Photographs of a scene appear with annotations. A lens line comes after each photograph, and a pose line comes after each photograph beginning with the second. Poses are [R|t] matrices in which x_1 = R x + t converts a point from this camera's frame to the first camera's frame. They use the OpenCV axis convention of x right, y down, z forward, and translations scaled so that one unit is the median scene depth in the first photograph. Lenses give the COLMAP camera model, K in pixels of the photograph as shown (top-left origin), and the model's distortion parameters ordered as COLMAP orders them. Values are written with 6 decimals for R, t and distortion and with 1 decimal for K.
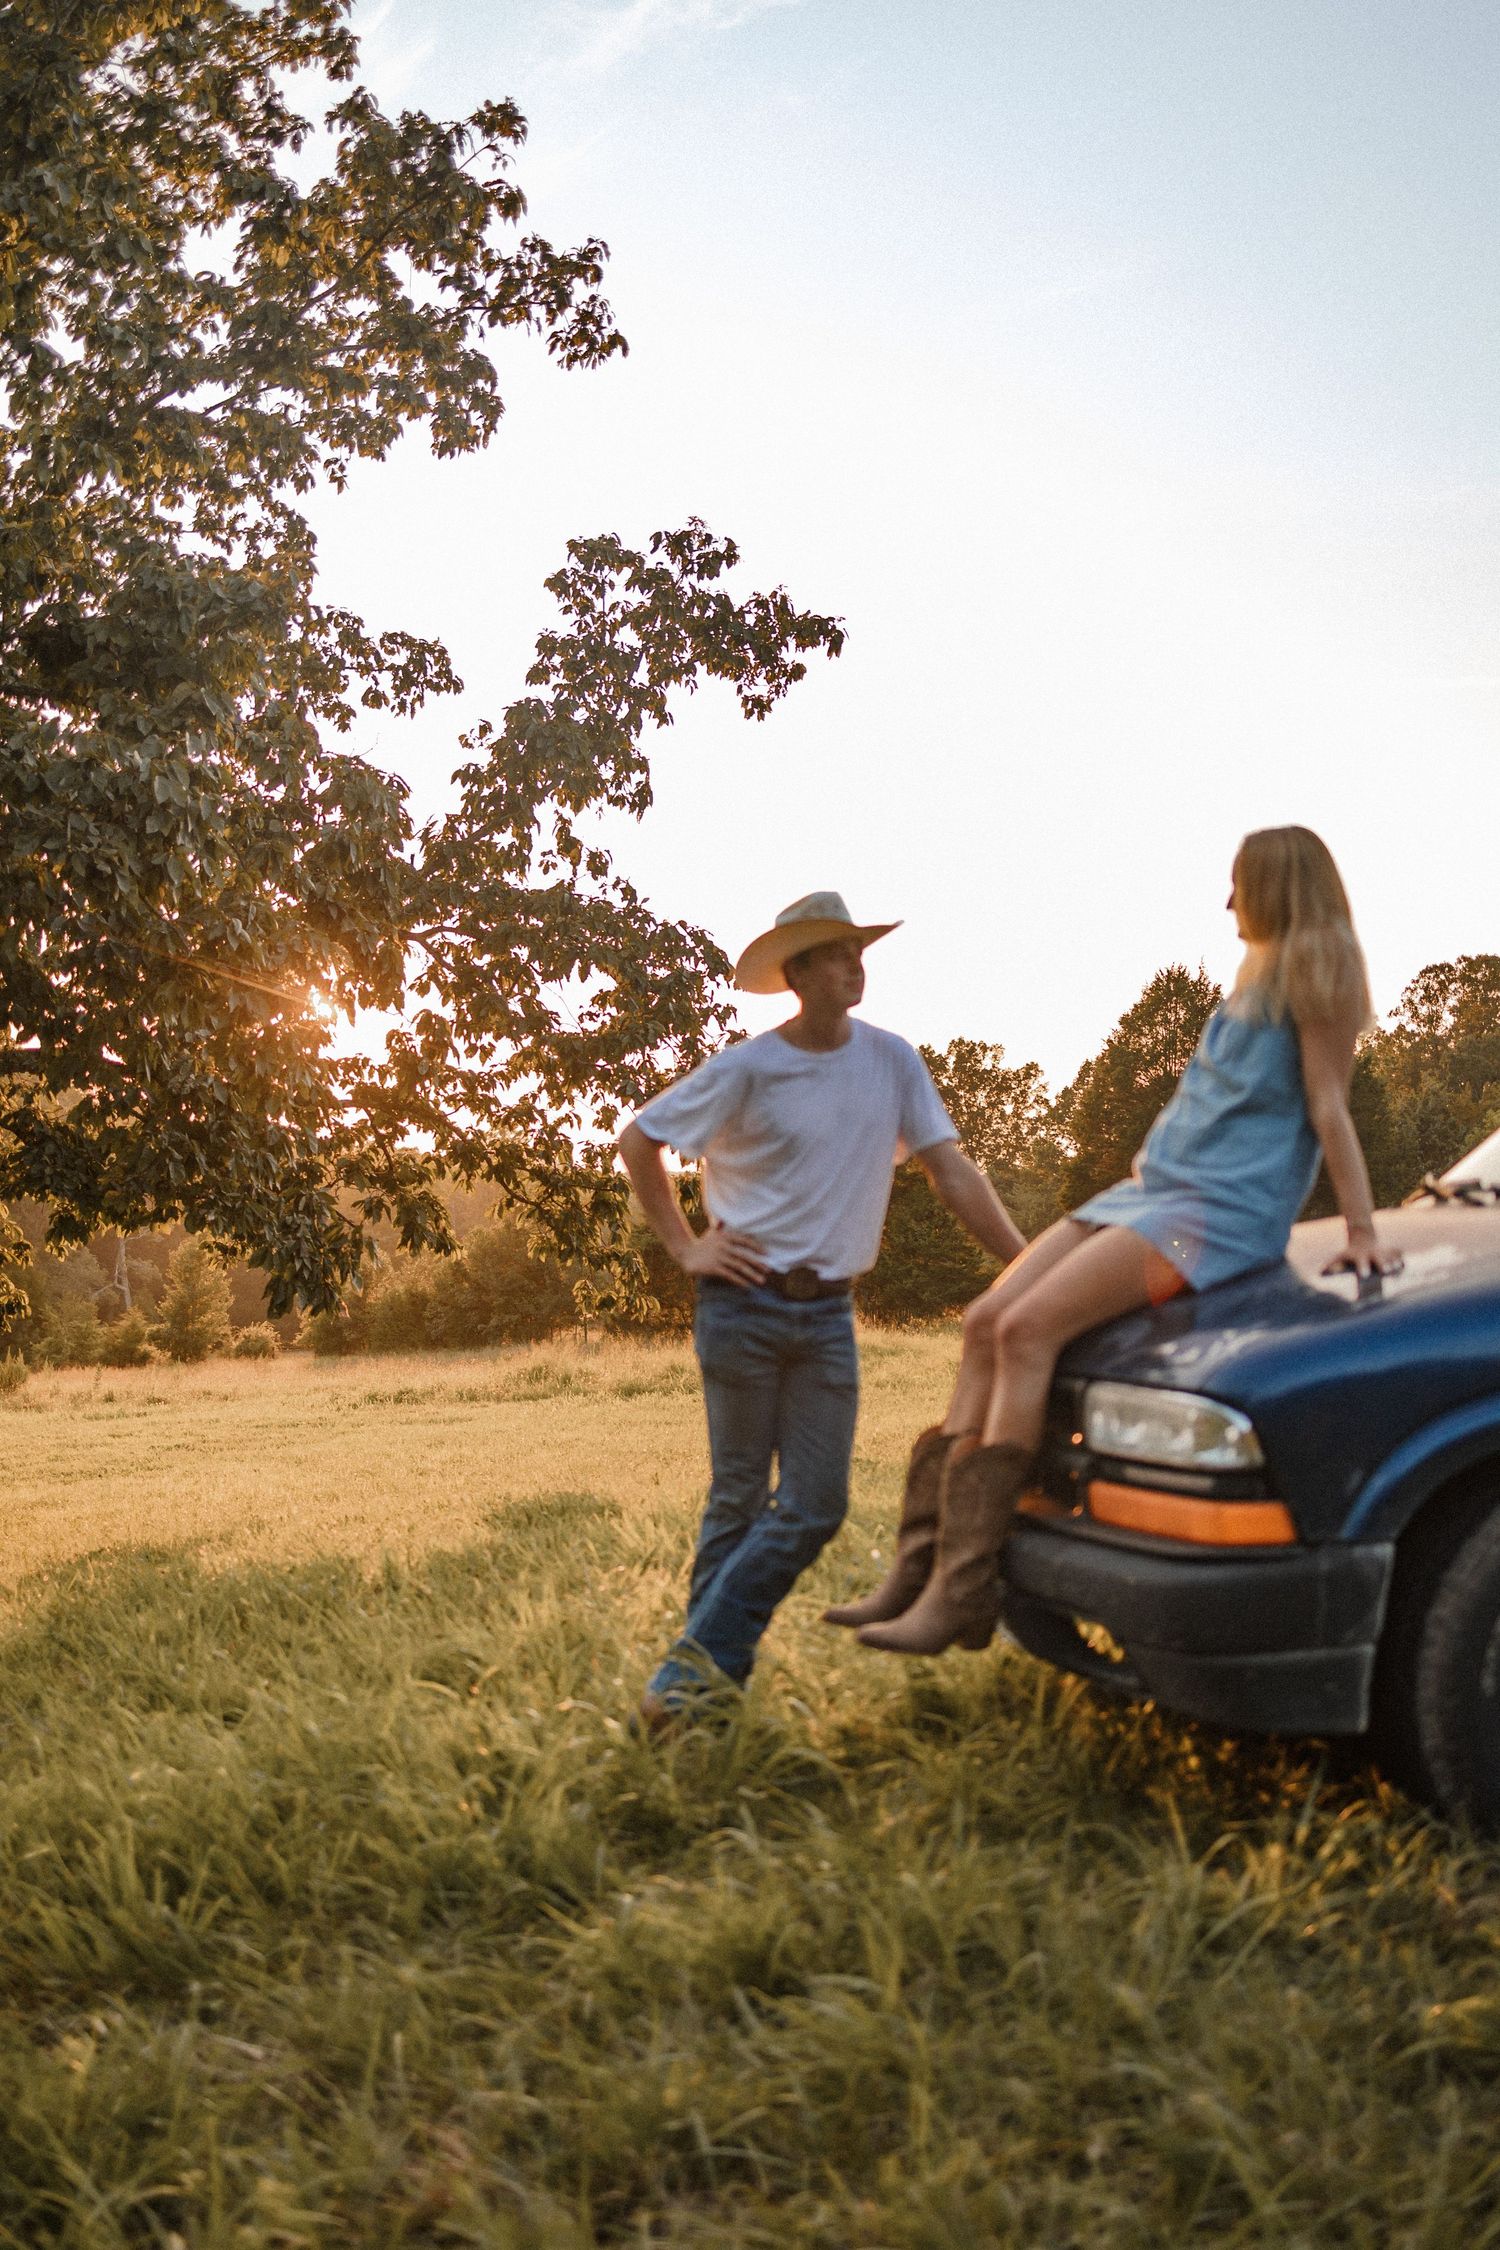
lens RADIAL K [[2199.7, 0, 750.0], [0, 2199.7, 1125.0], [0, 0, 1]] dist [-0.012238, -0.003960]
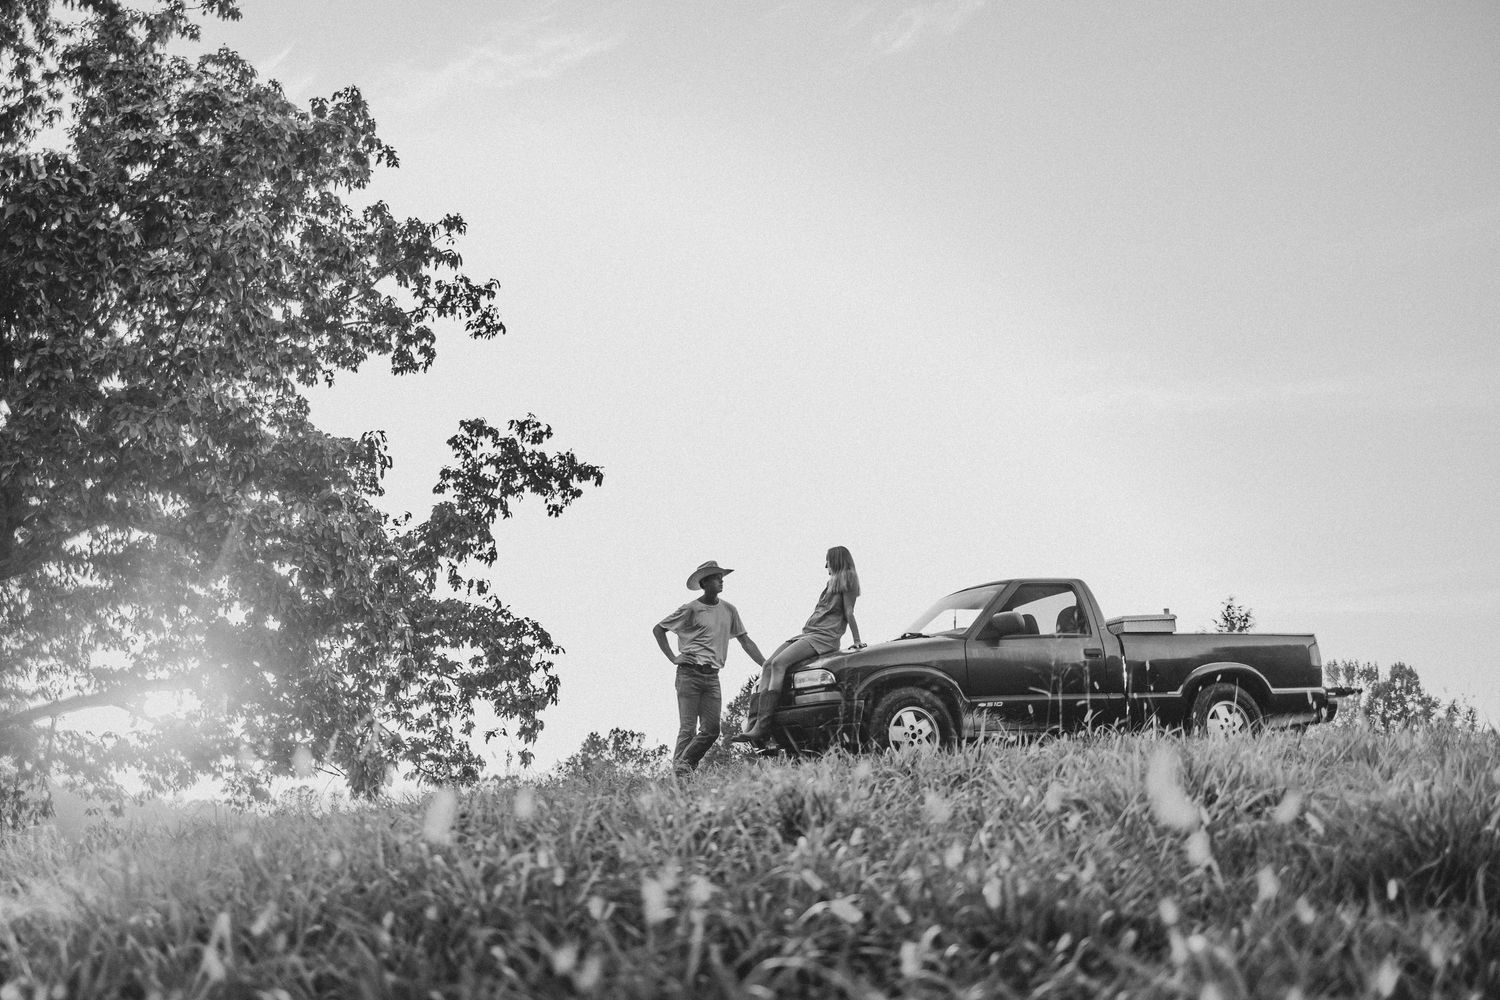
lens RADIAL K [[3304.3, 0, 750.0], [0, 3304.3, 500.0], [0, 0, 1]] dist [-0.010483, -0.115521]
pose [[0.974261, 0.039486, 0.221936, -0.472885], [0.004534, 0.980907, -0.194423, 0.360577], [-0.225375, 0.190425, 0.955481, -1.785488]]
